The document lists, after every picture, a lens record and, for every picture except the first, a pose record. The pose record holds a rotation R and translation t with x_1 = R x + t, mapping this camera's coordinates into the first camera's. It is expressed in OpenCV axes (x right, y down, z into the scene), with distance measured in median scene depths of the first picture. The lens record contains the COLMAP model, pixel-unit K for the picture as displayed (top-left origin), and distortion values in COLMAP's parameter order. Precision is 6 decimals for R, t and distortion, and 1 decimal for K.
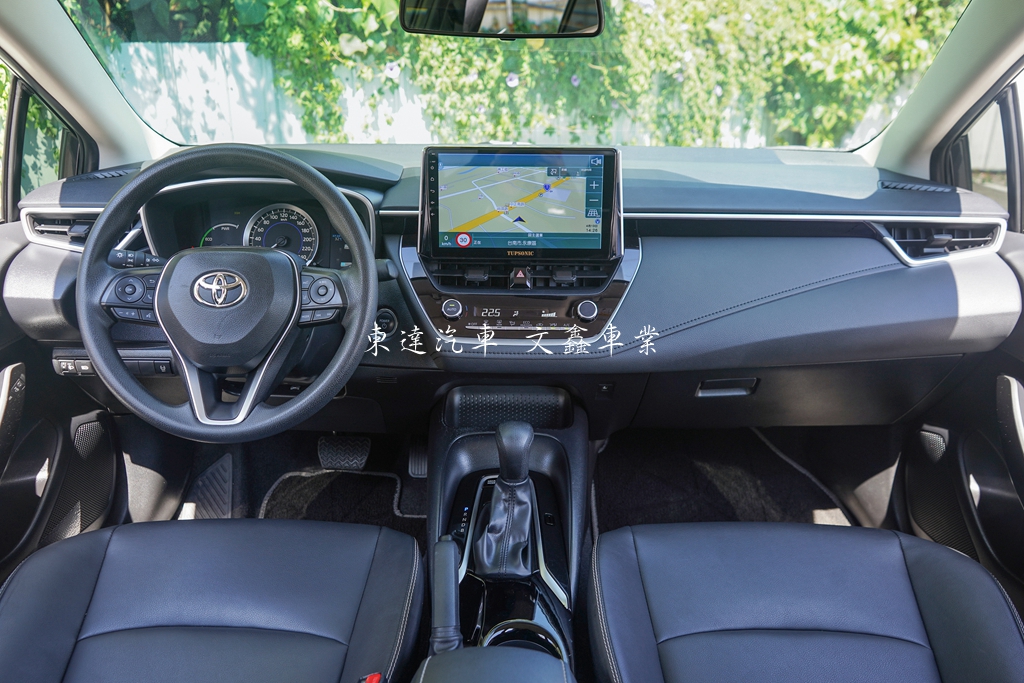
lens RADIAL K [[838.3, 0, 512.0], [0, 838.3, 341.5], [0, 0, 1]] dist [-0.012509, -0.000576]
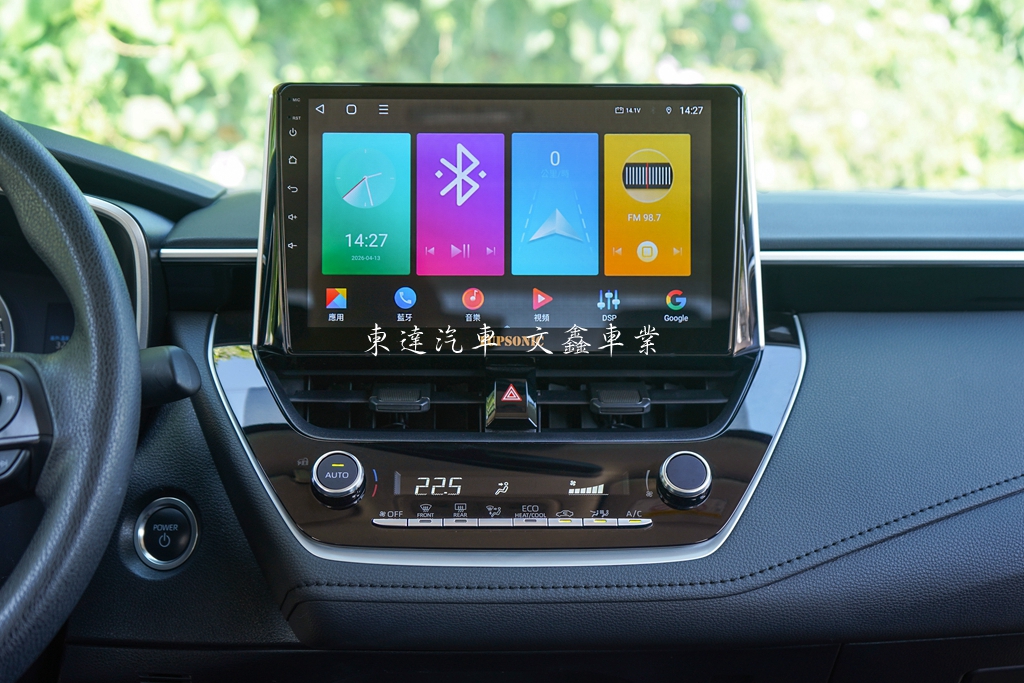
lens RADIAL K [[1509.8, 0, 515.4], [0, 1509.8, 362.8], [0, 0, 1]] dist [-0.048081, -0.014111]
pose [[0.998819, -0.005245, 0.048304, -0.021998], [0.016571, 0.971327, -0.237171, 0.073661], [-0.045675, 0.237691, 0.970266, 0.297500]]
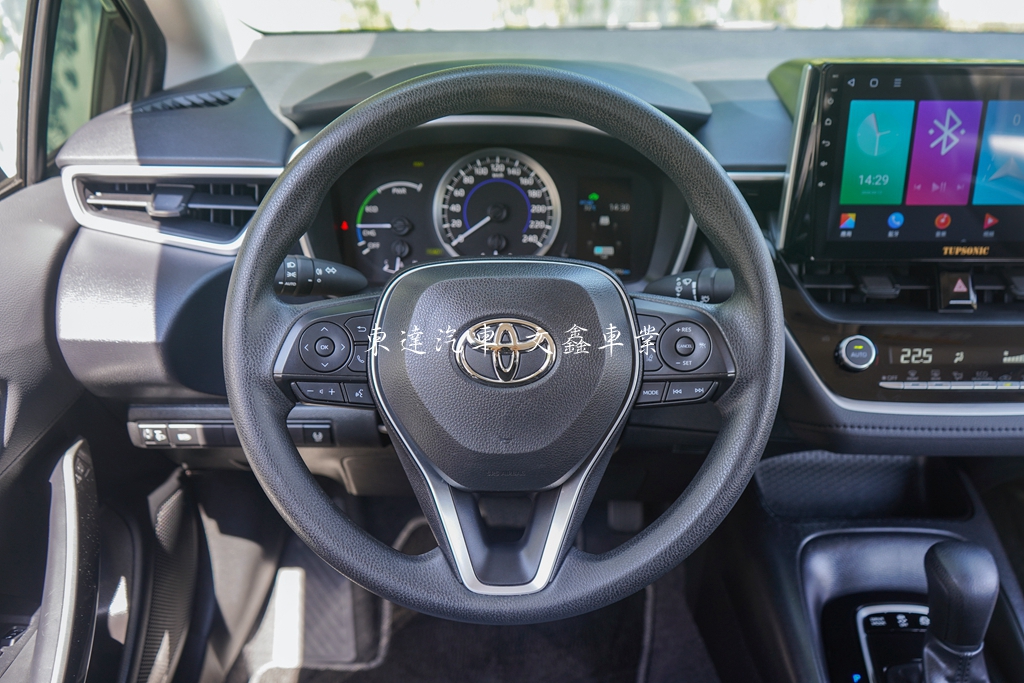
lens RADIAL K [[974.5, 0, 512.0], [0, 974.5, 341.5], [0, 0, 1]] dist [-0.009084, 0.002810]
pose [[0.999704, -0.009578, 0.022373, -0.308147], [0.006874, 0.993000, 0.117918, -0.121345], [-0.023346, -0.117730, 0.992771, 0.331659]]
